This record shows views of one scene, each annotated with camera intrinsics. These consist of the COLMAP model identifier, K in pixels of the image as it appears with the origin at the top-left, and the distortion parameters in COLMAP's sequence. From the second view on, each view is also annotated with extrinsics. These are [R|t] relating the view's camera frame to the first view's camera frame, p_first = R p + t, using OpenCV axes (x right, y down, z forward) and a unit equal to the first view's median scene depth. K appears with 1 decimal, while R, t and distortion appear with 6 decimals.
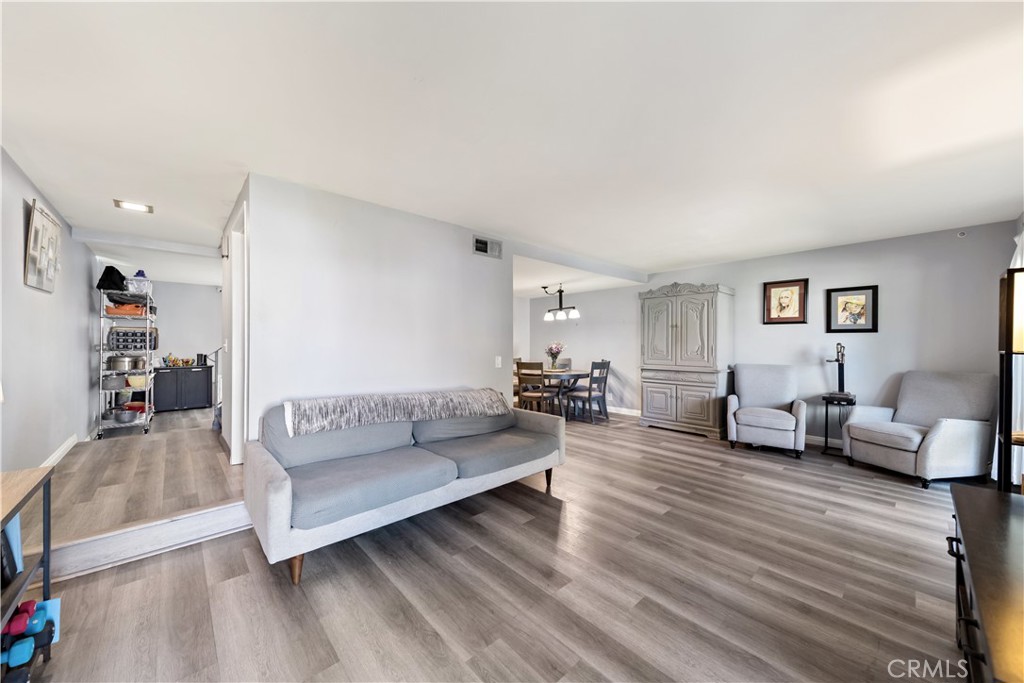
lens RADIAL K [[368.4, 0, 502.8], [0, 368.4, 341.0], [0, 0, 1]] dist [0.008404, -0.000124]
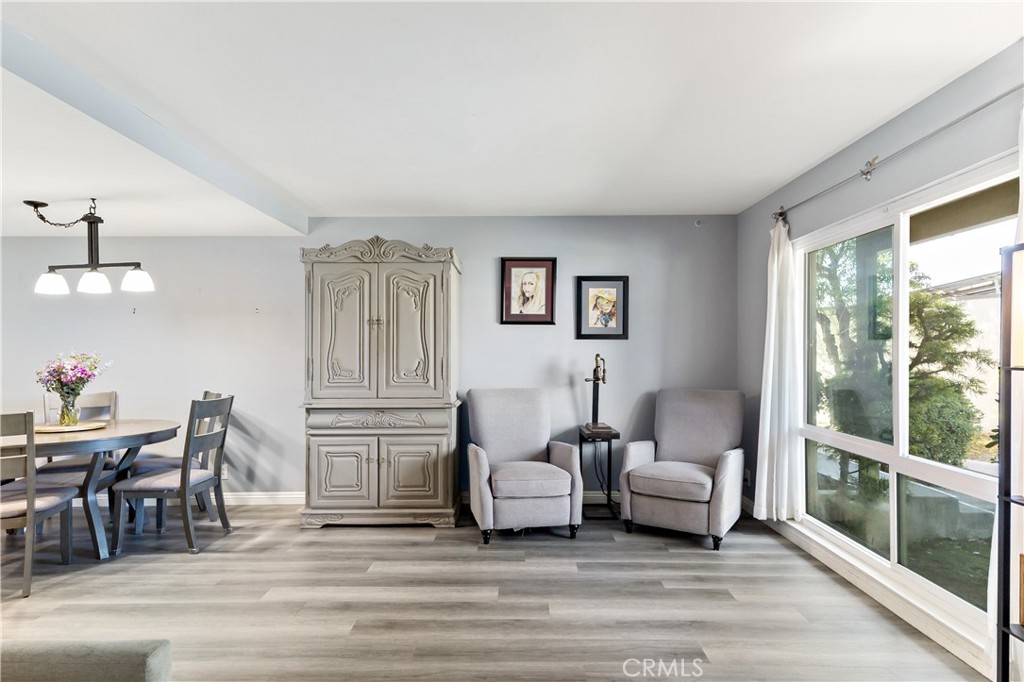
lens RADIAL K [[553.0, 0, 509.6], [0, 553.0, 351.4], [0, 0, 1]] dist [0.018869, -0.000646]
pose [[0.670814, -0.000021, 0.741626, 0.022847], [-0.001702, 0.999997, 0.001567, -0.000336], [-0.741624, -0.002314, 0.670812, 0.380340]]
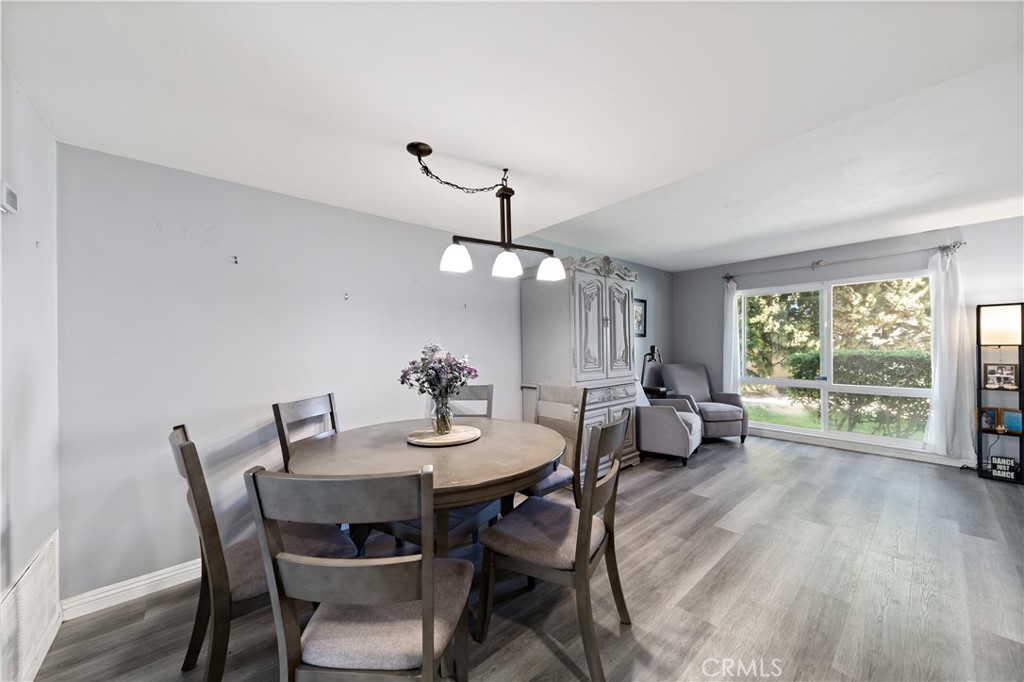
lens RADIAL K [[356.5, 0, 500.3], [0, 356.5, 348.6], [0, 0, 1]] dist [0.012774, -0.003627]
pose [[0.043406, -0.002656, 0.999054, -0.218138], [0.008008, 0.999965, 0.002310, 0.008944], [-0.999025, 0.007901, 0.043426, 1.280472]]
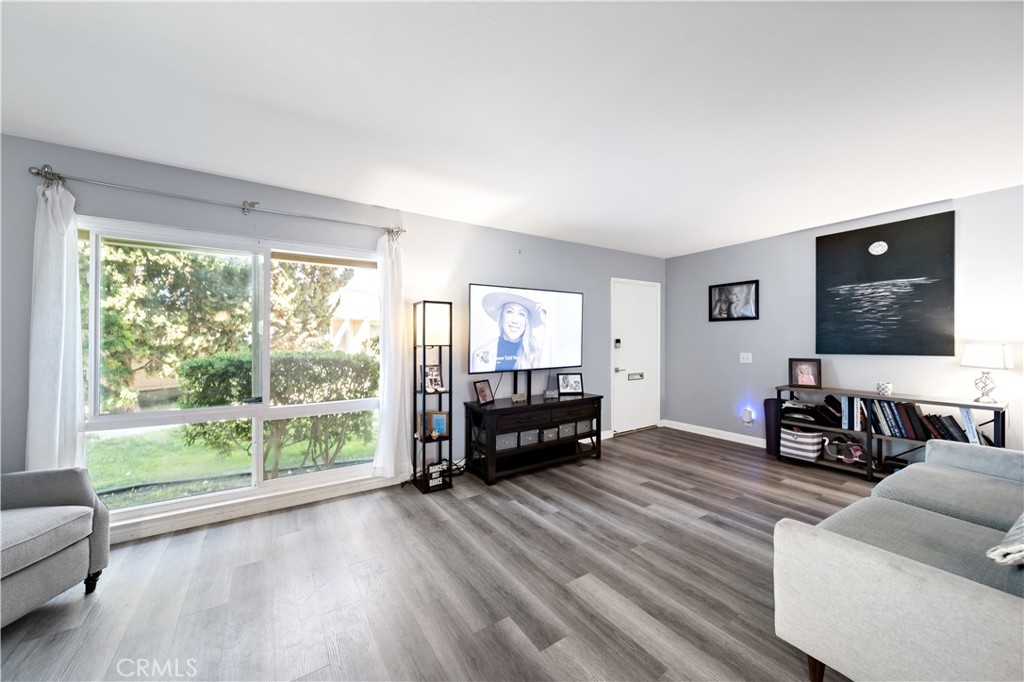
lens RADIAL K [[368.4, 0, 502.8], [0, 368.4, 340.5], [0, 0, 1]] dist [0.008404, -0.000124]
pose [[-0.986782, 0.003461, 0.162018, 0.272667], [0.002719, 0.999985, -0.004797, 0.006254], [-0.162032, -0.004293, -0.986776, 0.997136]]
